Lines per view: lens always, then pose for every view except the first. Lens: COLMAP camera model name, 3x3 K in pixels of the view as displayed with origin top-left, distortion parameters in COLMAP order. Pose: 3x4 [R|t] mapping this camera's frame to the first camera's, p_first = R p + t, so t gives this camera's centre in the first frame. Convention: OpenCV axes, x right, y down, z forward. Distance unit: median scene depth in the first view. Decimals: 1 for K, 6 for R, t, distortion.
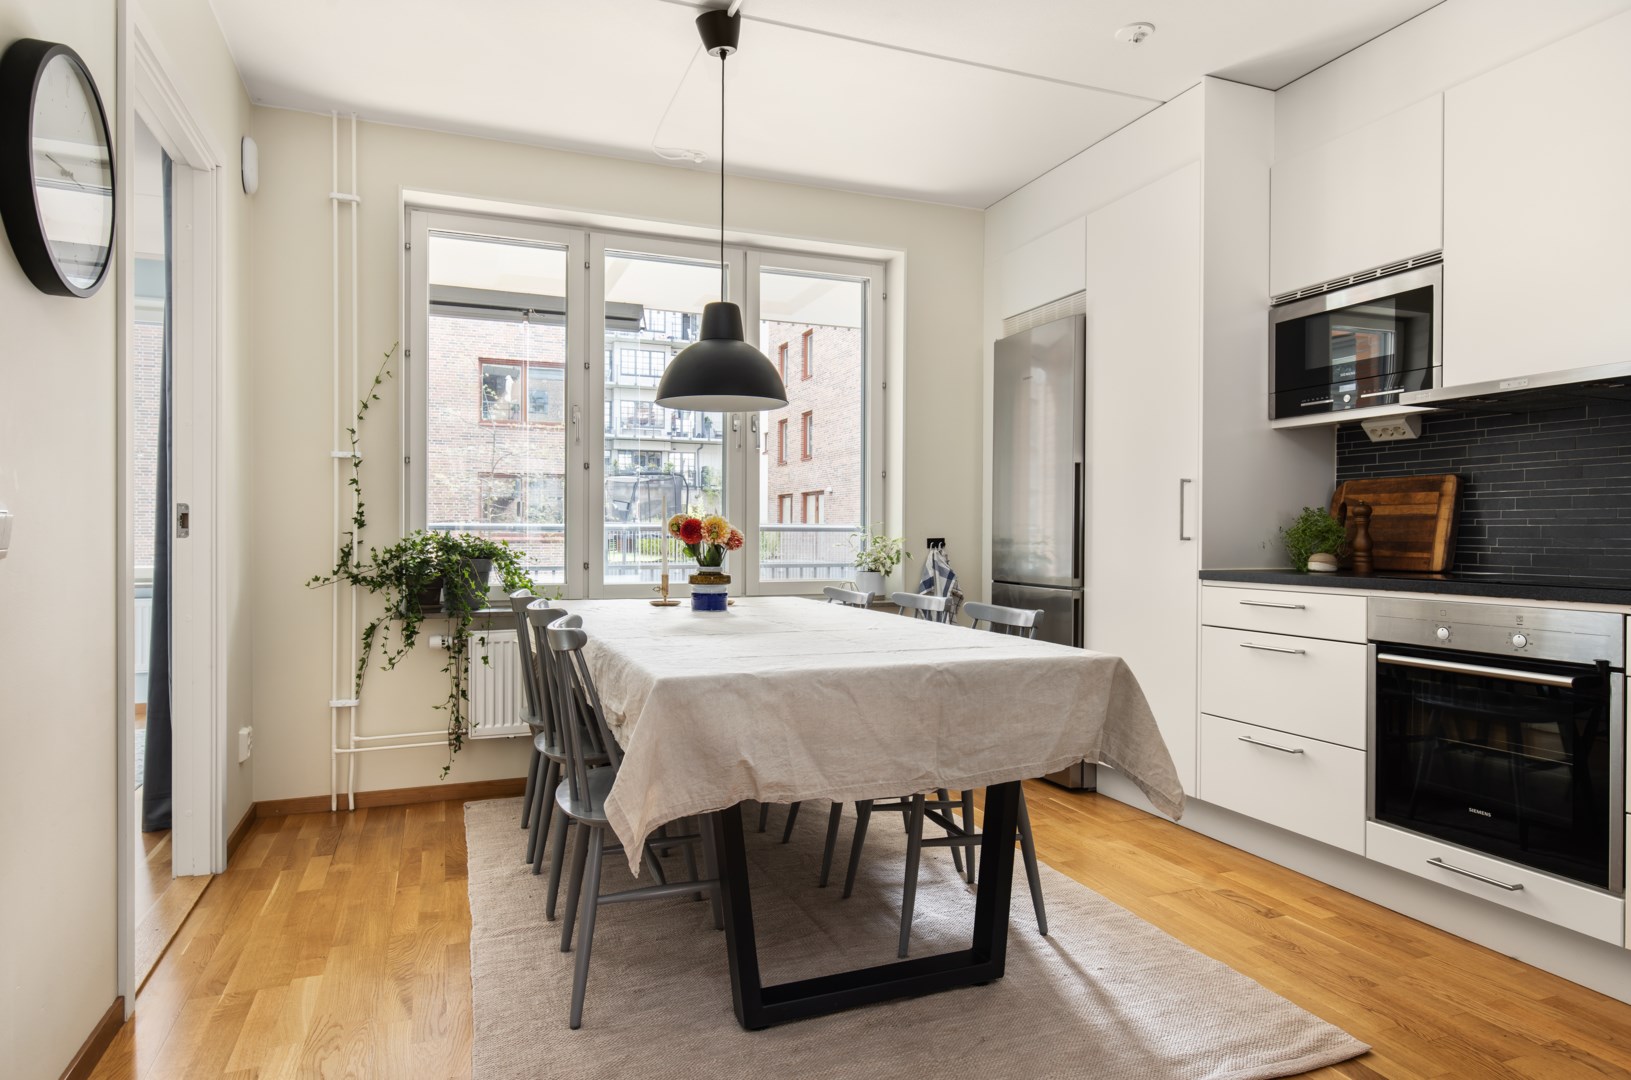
lens RADIAL K [[953.4, 0, 815.5], [0, 953.4, 540.0], [0, 0, 1]] dist [-0.002062, 0.000301]
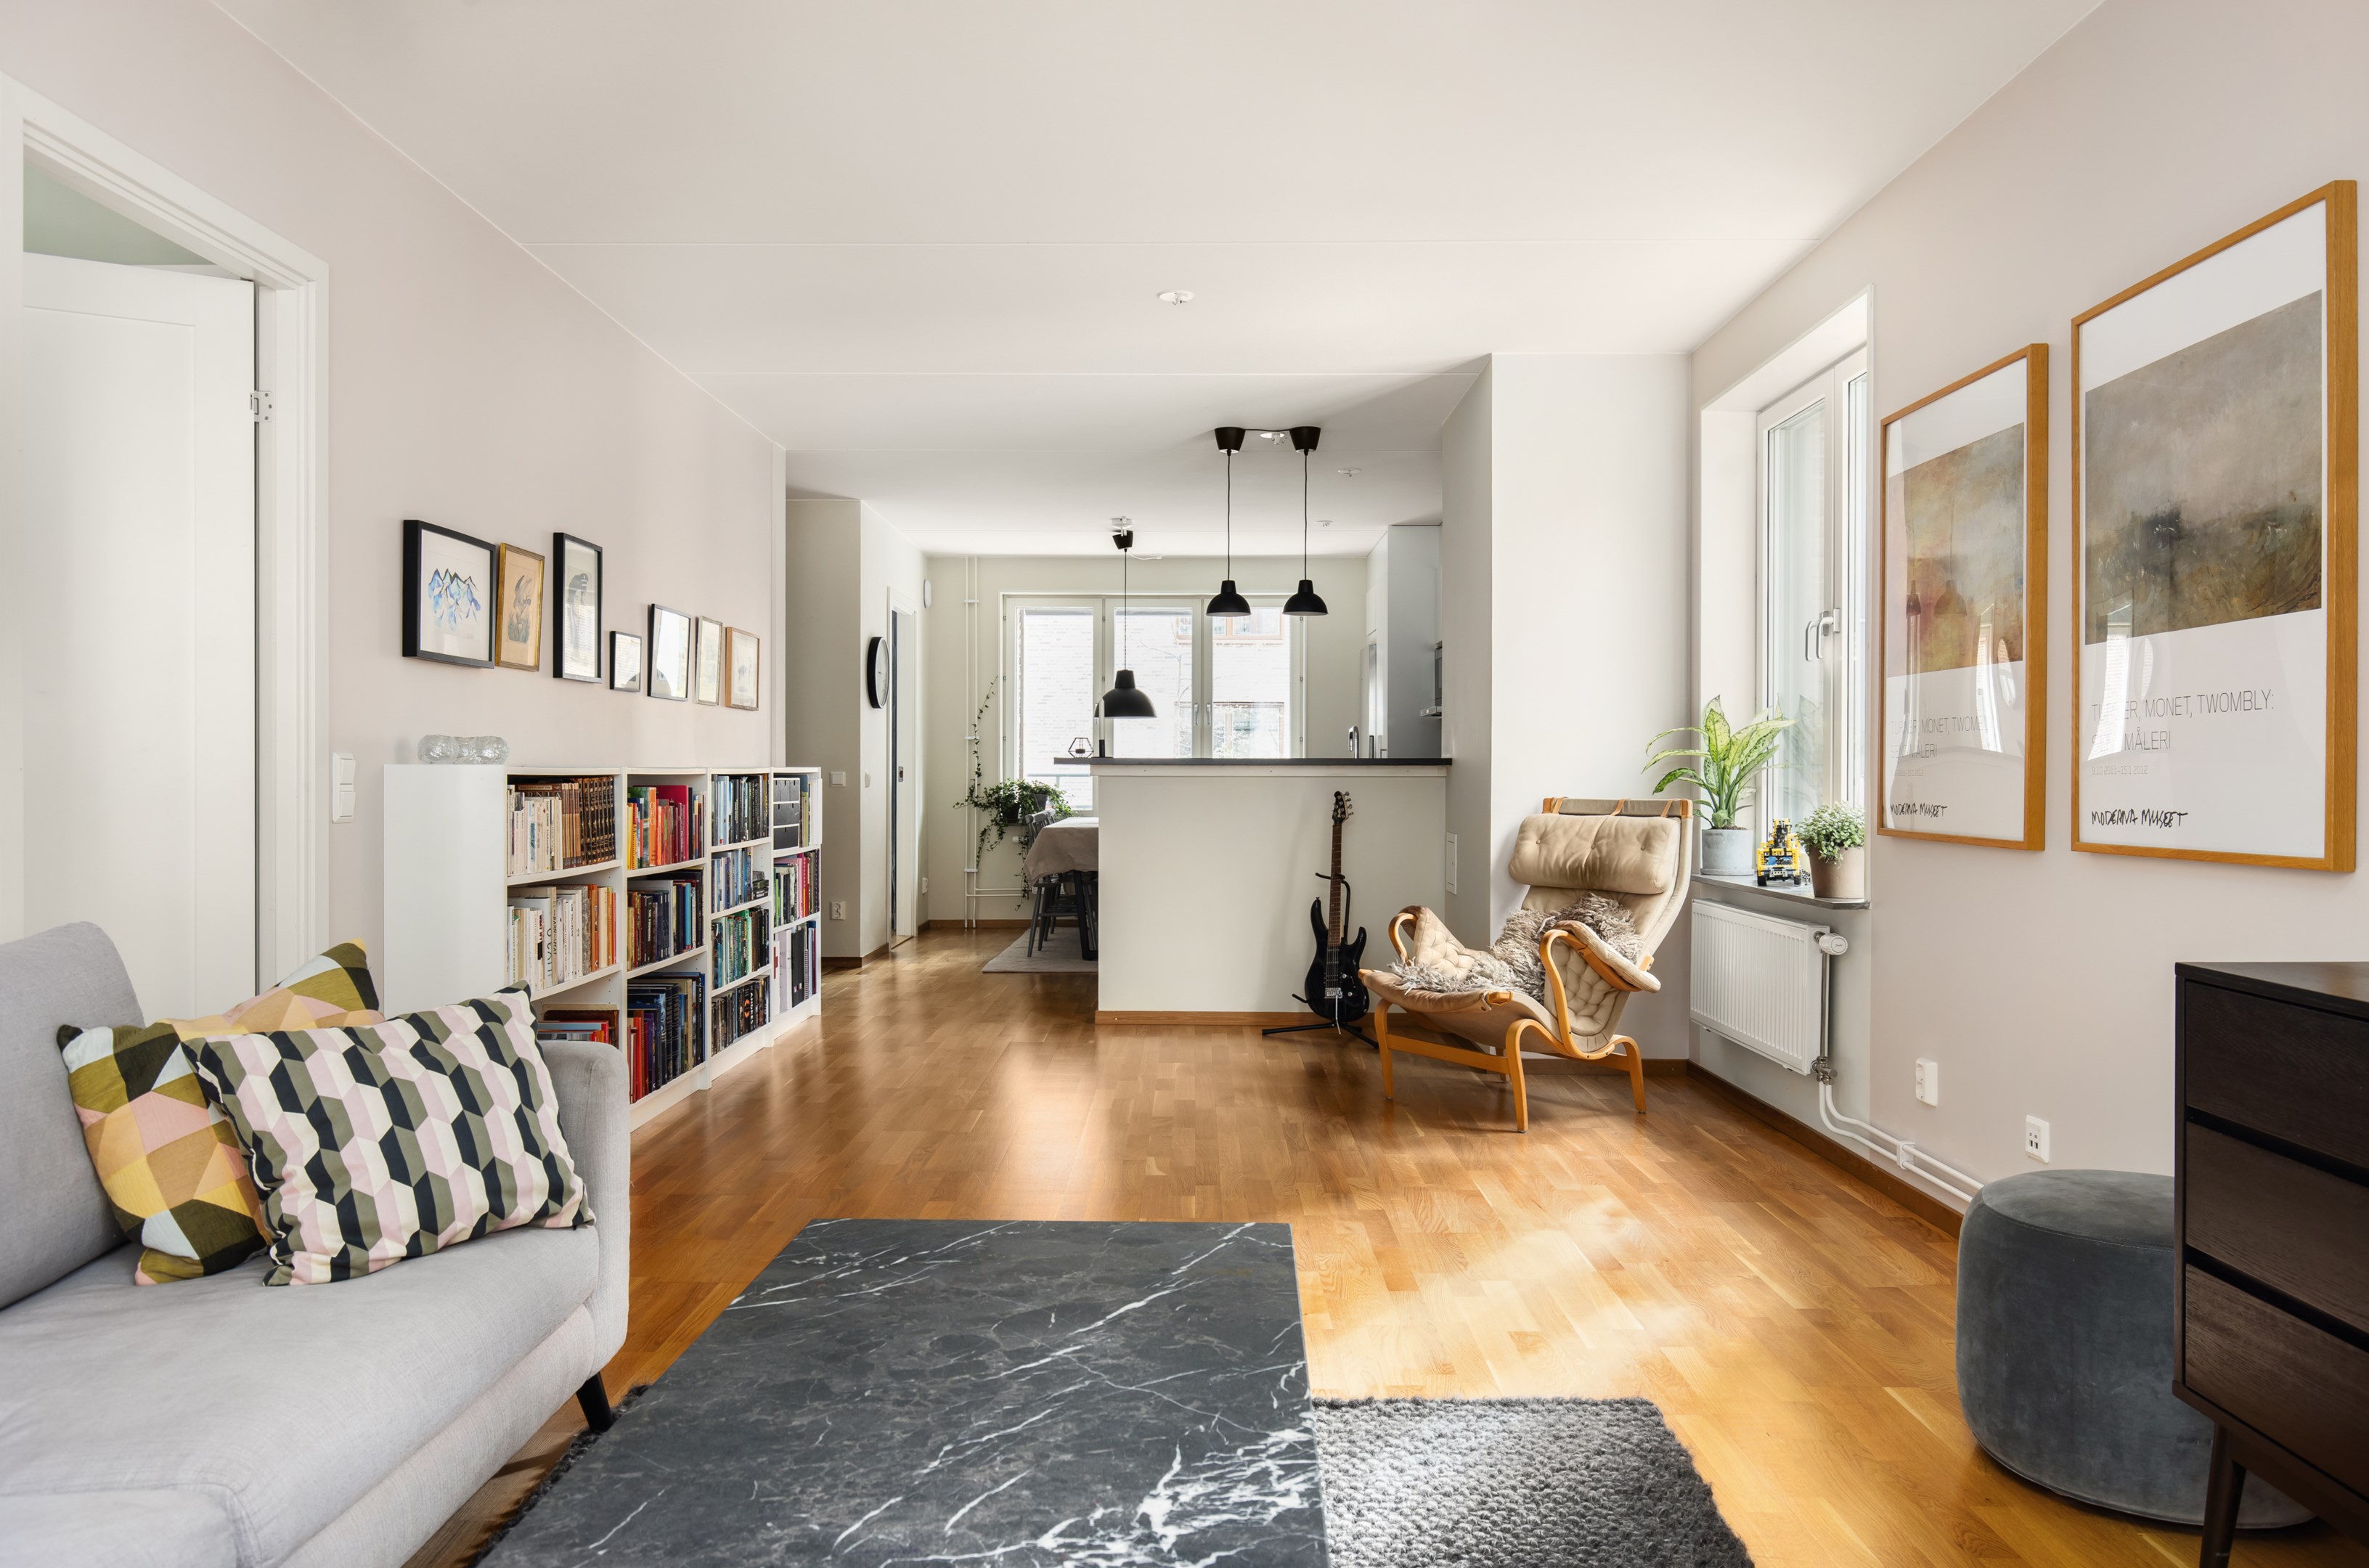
lens RADIAL K [[1606.7, 0, 1184.5], [0, 1606.7, 784.0], [0, 0, 1]] dist [-0.000112, -0.000008]
pose [[0.926515, 0.000897, -0.376257, 1.271272], [-0.002394, 0.999991, -0.003511, 0.013381], [0.376251, 0.004153, 0.926509, -2.077452]]
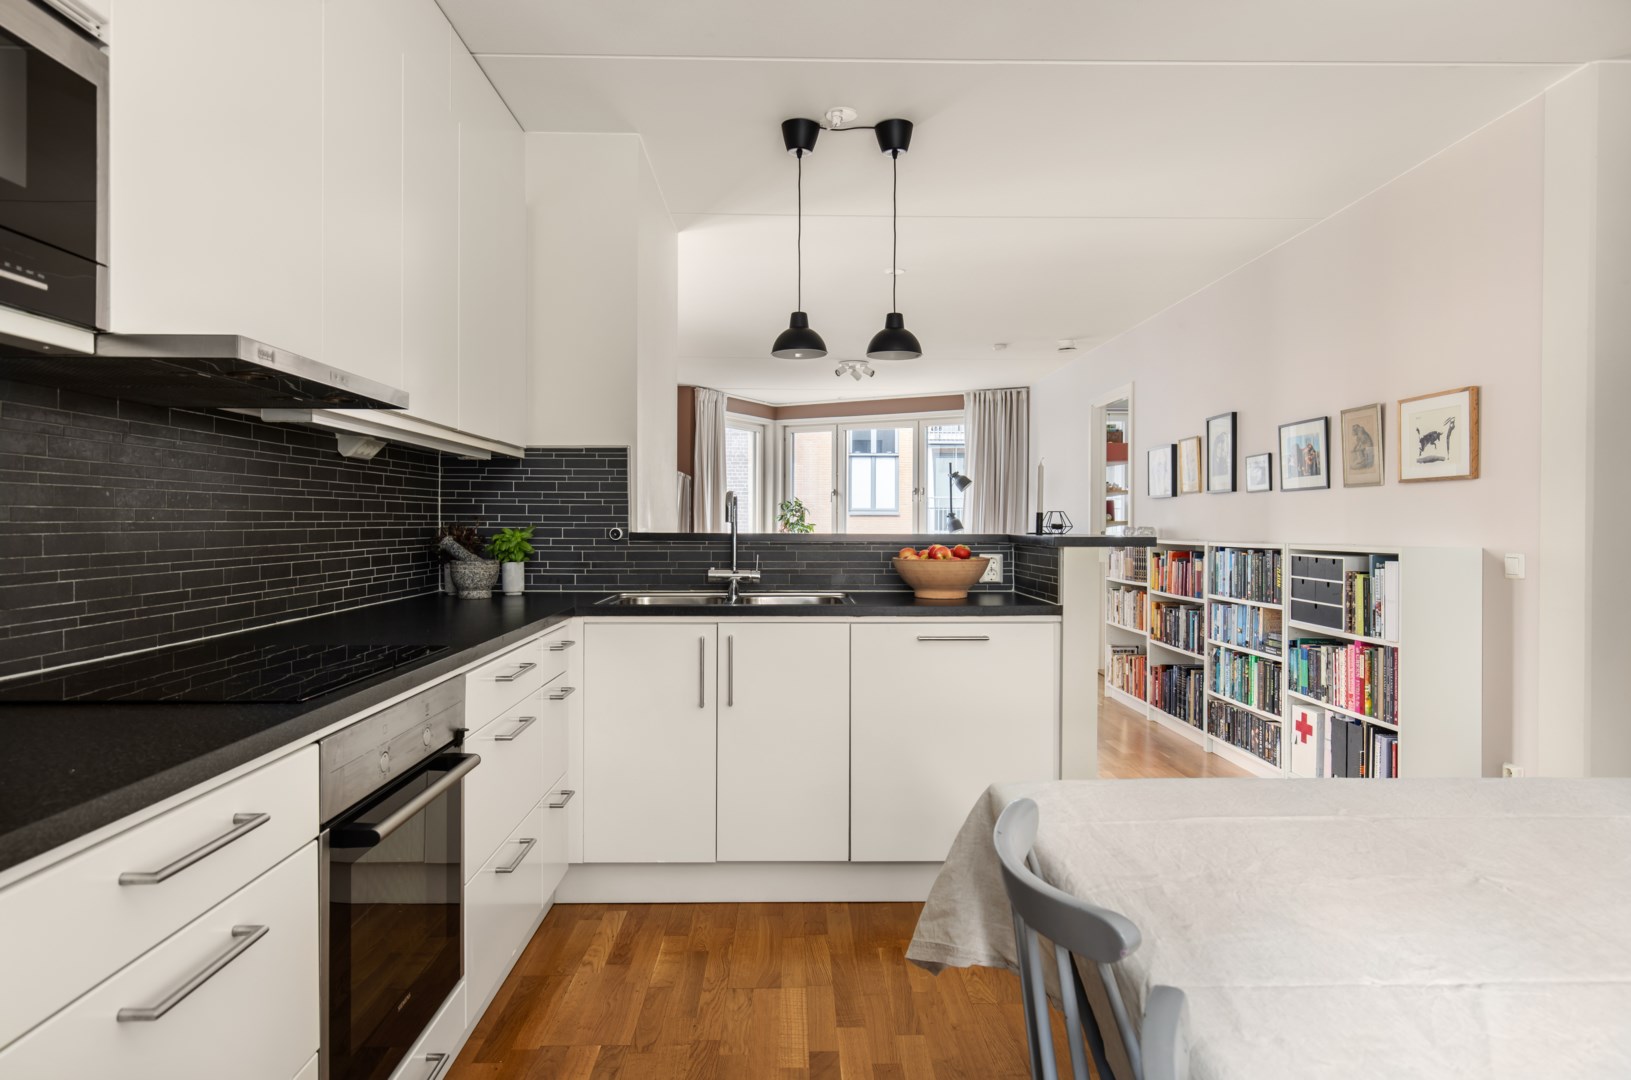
lens RADIAL K [[985.7, 0, 815.5], [0, 985.7, 540.0], [0, 0, 1]] dist [0.003545, 0.000715]
pose [[-0.937904, -0.012402, 0.346672, 0.136105], [-0.003730, 0.999664, 0.025670, -0.053892], [-0.346874, 0.022783, -0.937635, 1.226276]]
